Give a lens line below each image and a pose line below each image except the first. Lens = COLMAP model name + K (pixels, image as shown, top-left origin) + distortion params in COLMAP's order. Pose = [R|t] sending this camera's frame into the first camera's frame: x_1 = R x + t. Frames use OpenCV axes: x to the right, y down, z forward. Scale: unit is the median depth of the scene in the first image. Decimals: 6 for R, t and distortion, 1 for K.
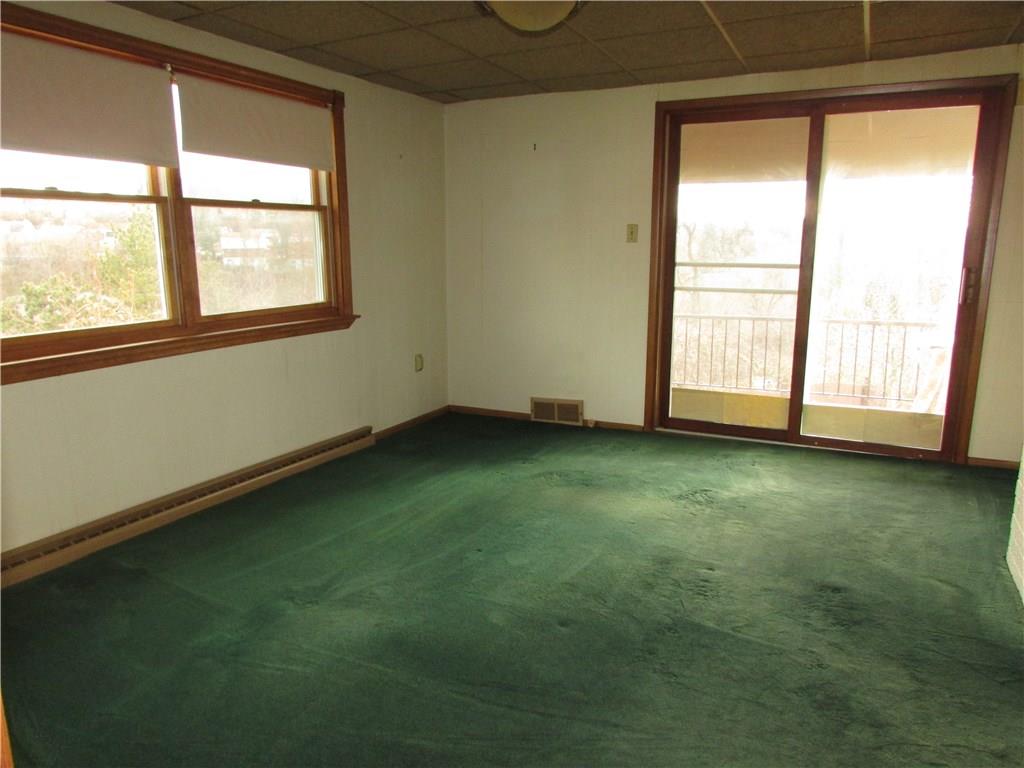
lens RADIAL K [[725.3, 0, 512.0], [0, 725.3, 384.0], [0, 0, 1]] dist [-0.005922, -0.003095]
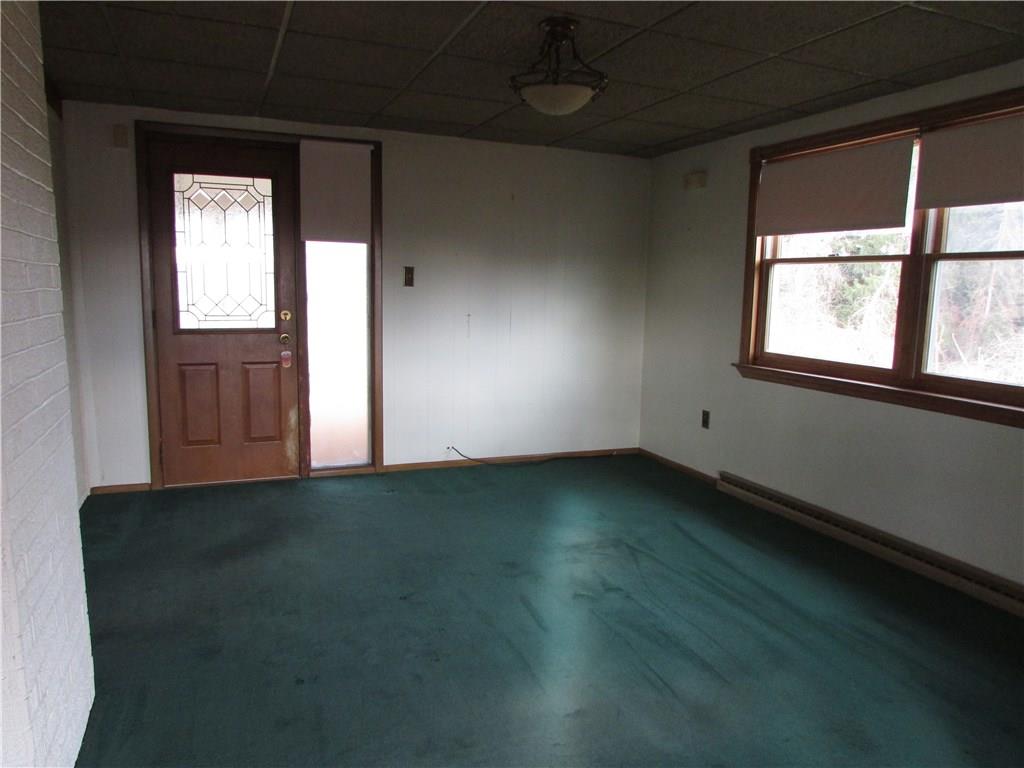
lens RADIAL K [[725.3, 0, 512.0], [0, 725.3, 384.0], [0, 0, 1]] dist [-0.005922, -0.003095]
pose [[-0.650385, 0.091372, -0.754089, 0.698891], [-0.164393, 0.952280, 0.257172, -0.251931], [0.741603, 0.291228, -0.604327, 1.252922]]
